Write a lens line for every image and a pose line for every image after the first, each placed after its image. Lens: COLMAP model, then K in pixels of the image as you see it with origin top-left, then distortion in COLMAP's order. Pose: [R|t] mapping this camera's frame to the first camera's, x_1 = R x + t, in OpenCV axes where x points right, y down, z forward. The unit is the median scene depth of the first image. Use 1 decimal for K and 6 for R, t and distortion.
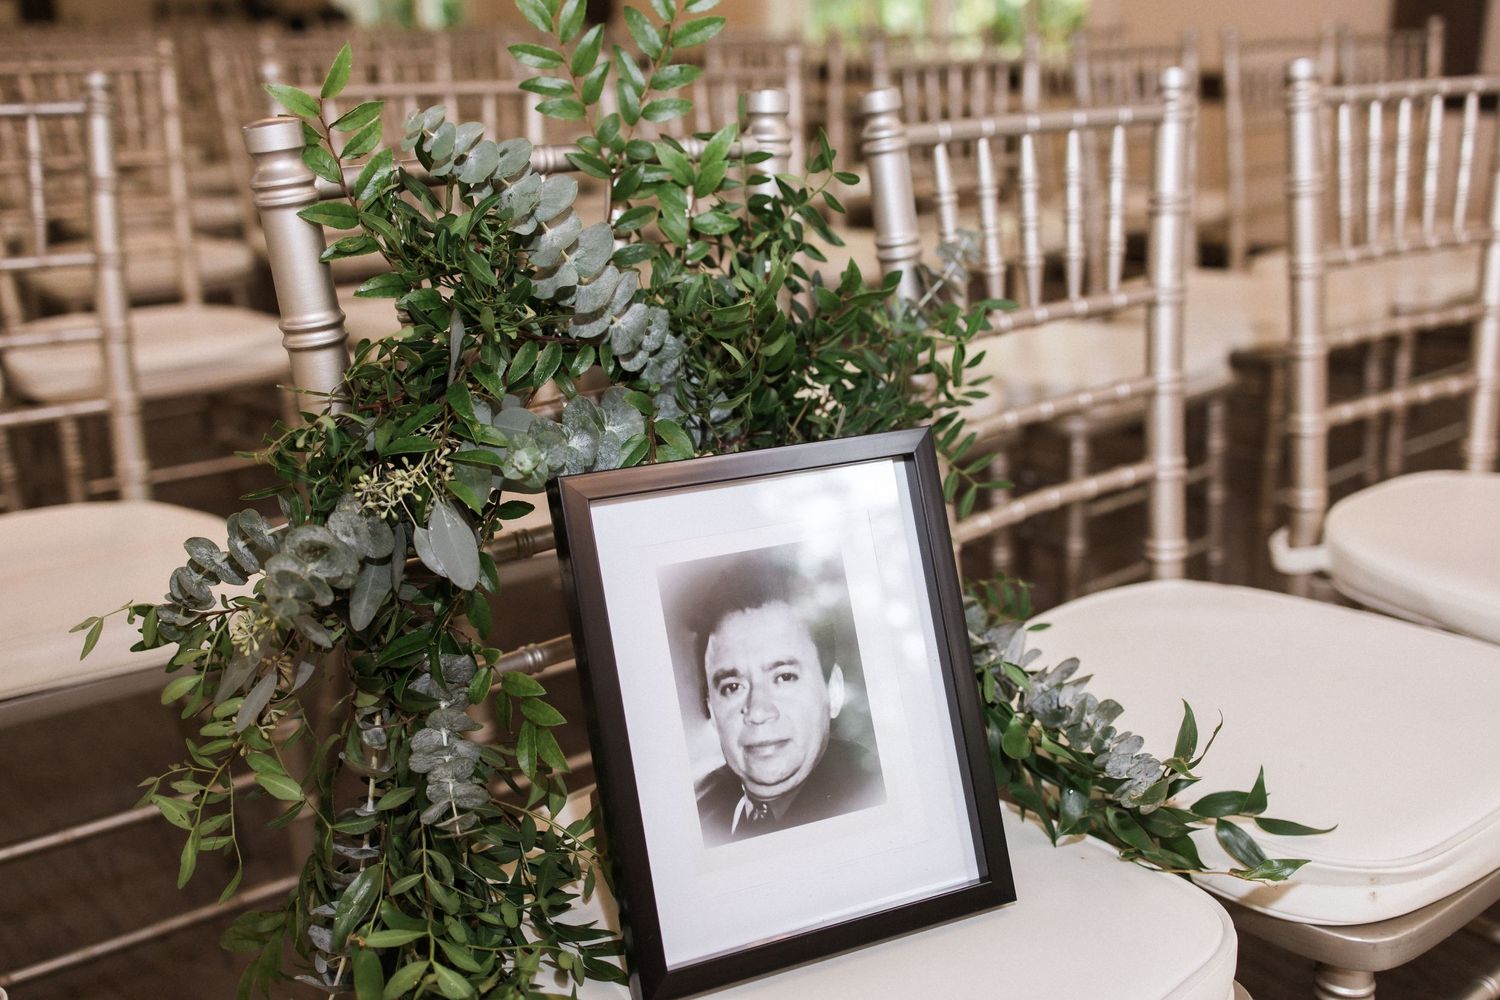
lens RADIAL K [[1485.3, 0, 750.0], [0, 1485.3, 500.0], [0, 0, 1]] dist [0.007996, 0.012801]
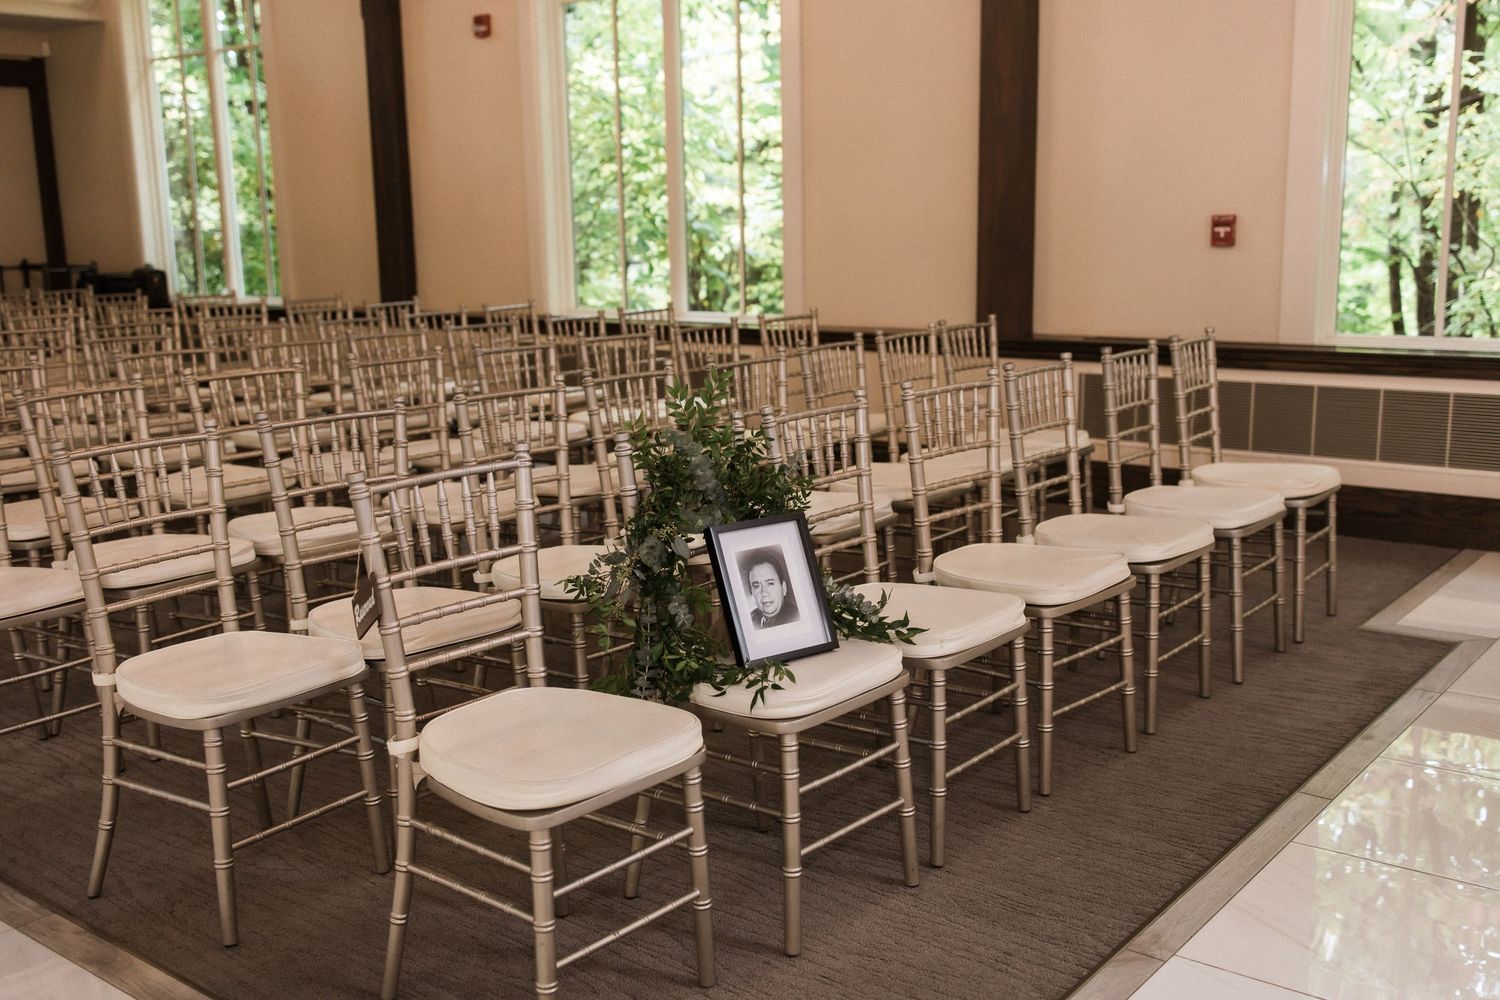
lens RADIAL K [[1485.3, 0, 750.0], [0, 1485.3, 500.0], [0, 0, 1]] dist [0.007996, 0.012801]
pose [[0.977817, -0.053090, 0.202621, -0.650992], [0.081105, 0.987850, -0.132566, 0.346835], [-0.193121, 0.146059, 0.970243, -2.172452]]
